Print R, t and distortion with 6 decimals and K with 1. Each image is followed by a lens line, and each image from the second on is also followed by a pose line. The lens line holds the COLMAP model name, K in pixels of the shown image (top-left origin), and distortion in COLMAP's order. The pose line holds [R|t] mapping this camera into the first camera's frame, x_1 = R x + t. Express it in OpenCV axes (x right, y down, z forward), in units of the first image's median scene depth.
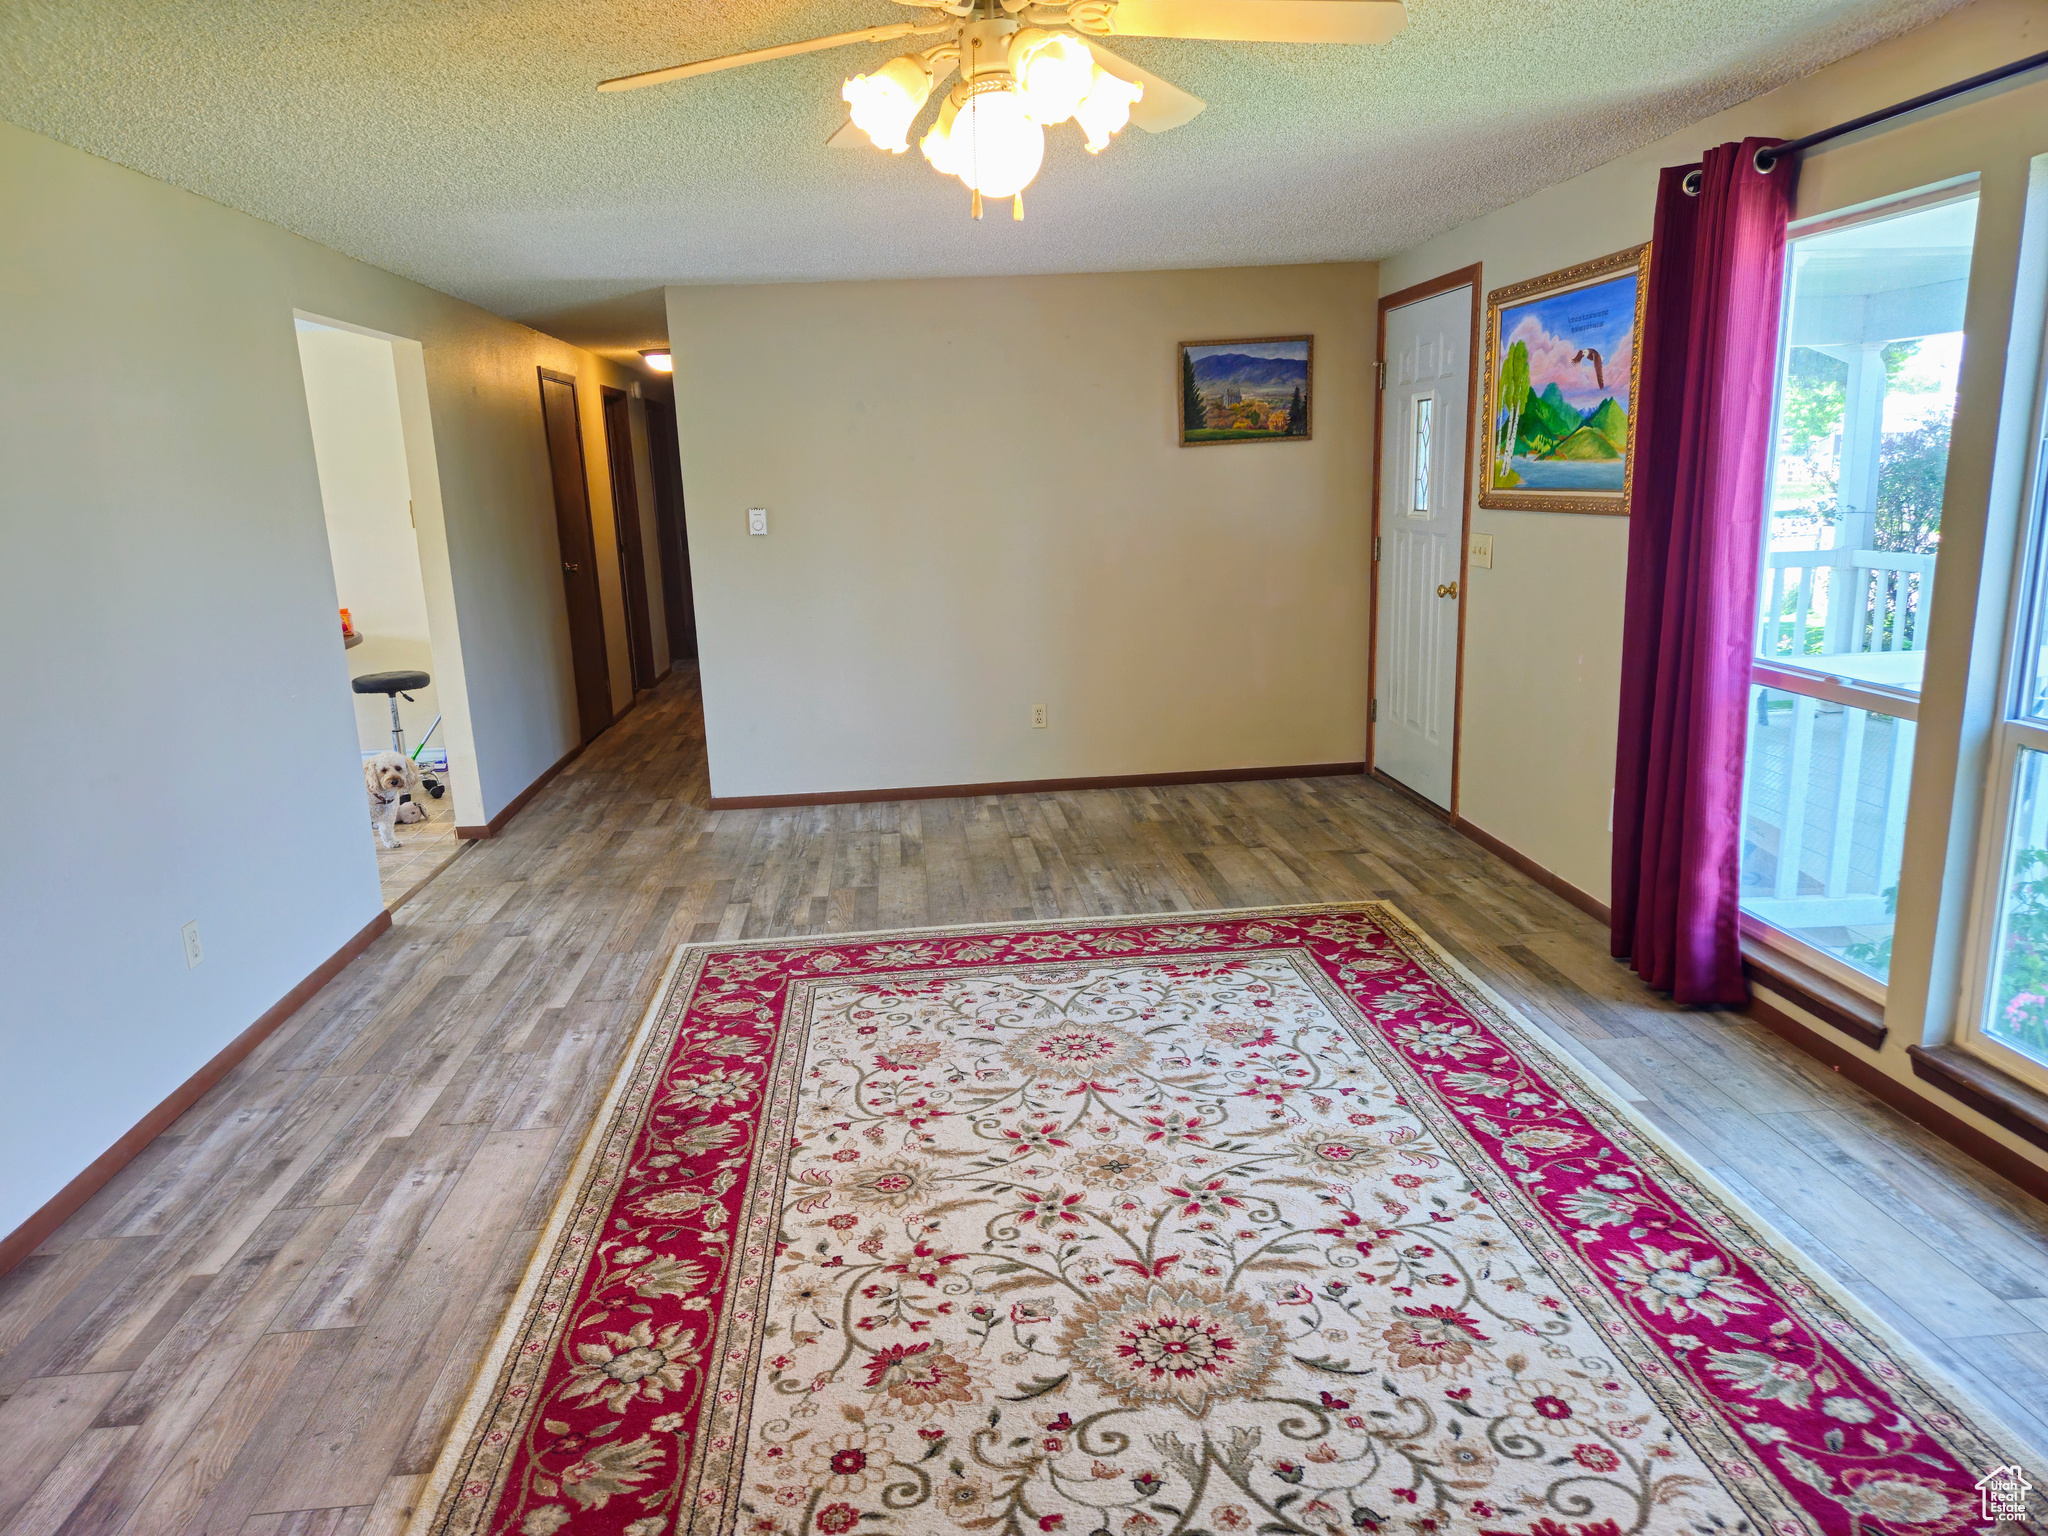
lens RADIAL K [[1357.6, 0, 1001.3], [0, 1357.6, 776.3], [0, 0, 1]] dist [0.072465, -0.059184]
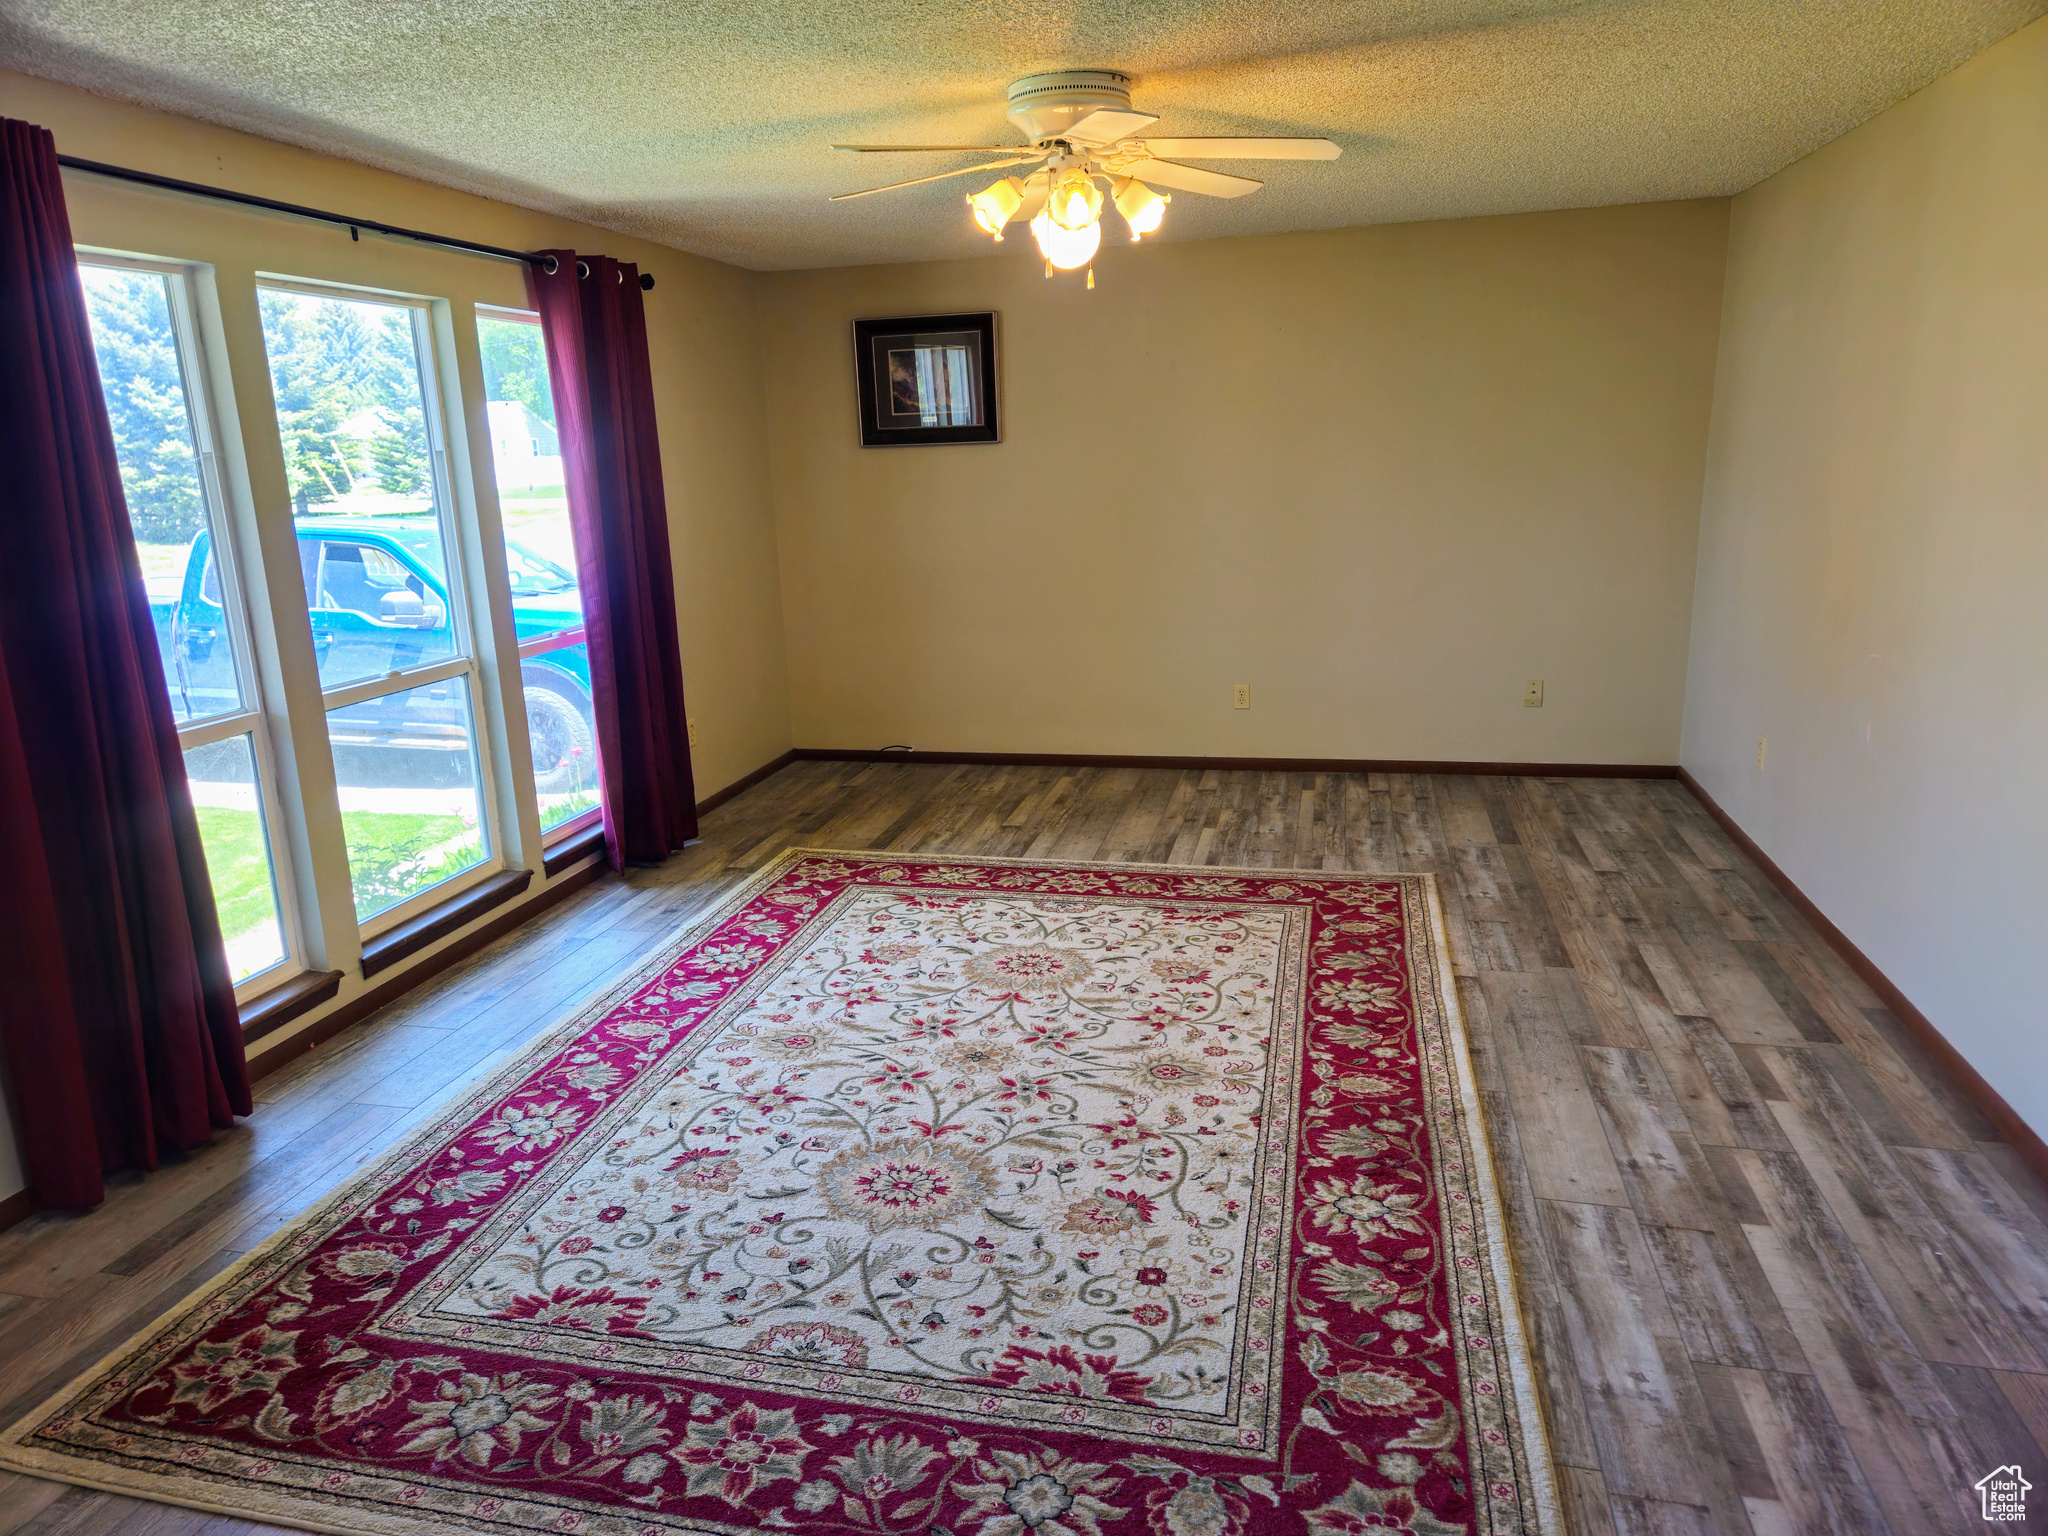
lens RADIAL K [[1357.6, 0, 1001.3], [0, 1357.6, 776.3], [0, 0, 1]] dist [0.072465, -0.059184]
pose [[-0.947132, -0.003799, 0.320821, -0.287581], [0.139064, 0.896262, 0.421159, -0.388140], [-0.289140, 0.443508, -0.848351, 1.752660]]
